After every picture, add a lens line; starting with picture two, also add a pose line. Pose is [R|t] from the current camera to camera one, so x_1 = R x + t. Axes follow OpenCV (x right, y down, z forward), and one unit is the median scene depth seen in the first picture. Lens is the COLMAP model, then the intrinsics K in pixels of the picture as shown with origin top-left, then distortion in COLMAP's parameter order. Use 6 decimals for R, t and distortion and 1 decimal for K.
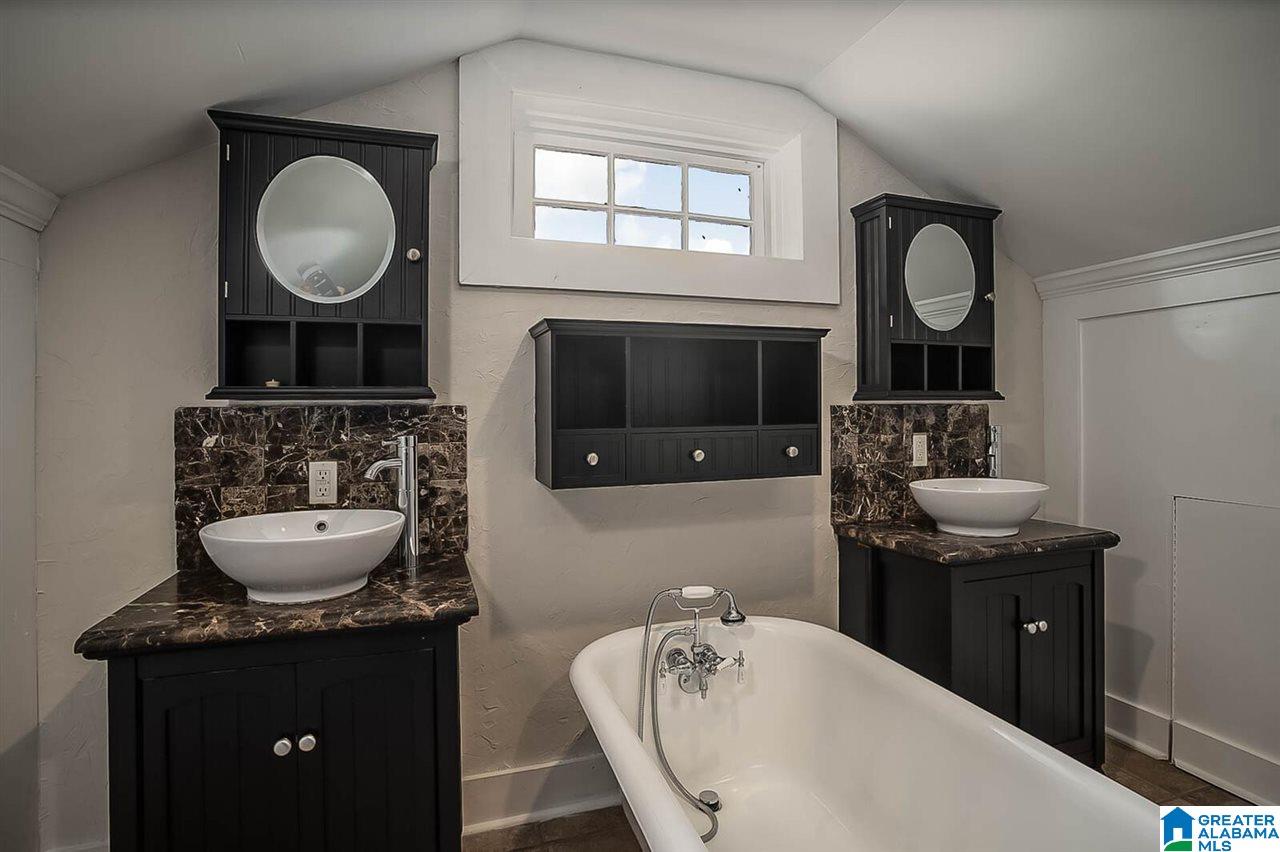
lens RADIAL K [[626.7, 0, 640.9], [0, 626.7, 413.4], [0, 0, 1]] dist [-0.059033, 0.016190]
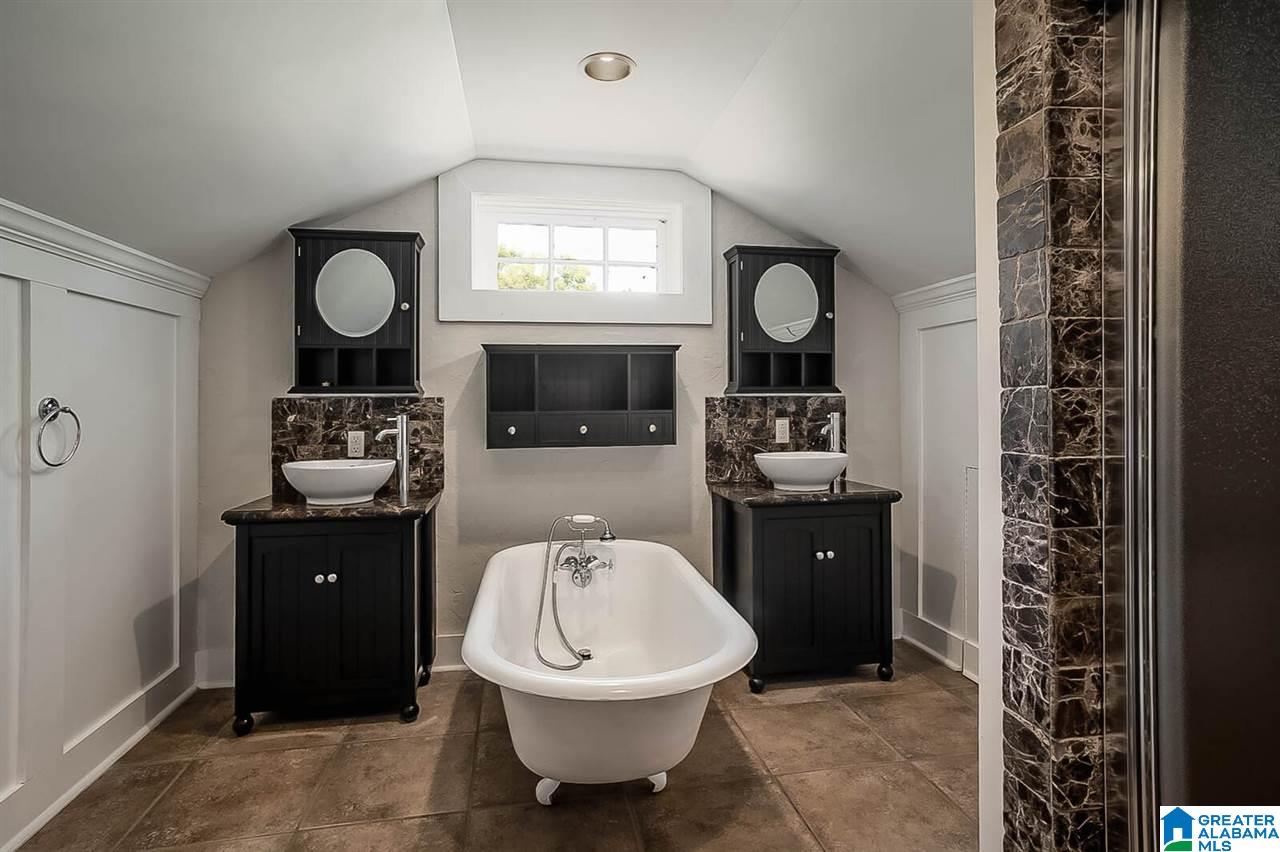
lens RADIAL K [[663.4, 0, 653.6], [0, 663.4, 399.4], [0, 0, 1]] dist [-0.050804, 0.021065]
pose [[0.989777, 0.002238, -0.142609, 0.491634], [-0.003080, 0.999979, -0.005680, 0.000798], [0.142594, 0.006061, 0.989763, -0.586747]]
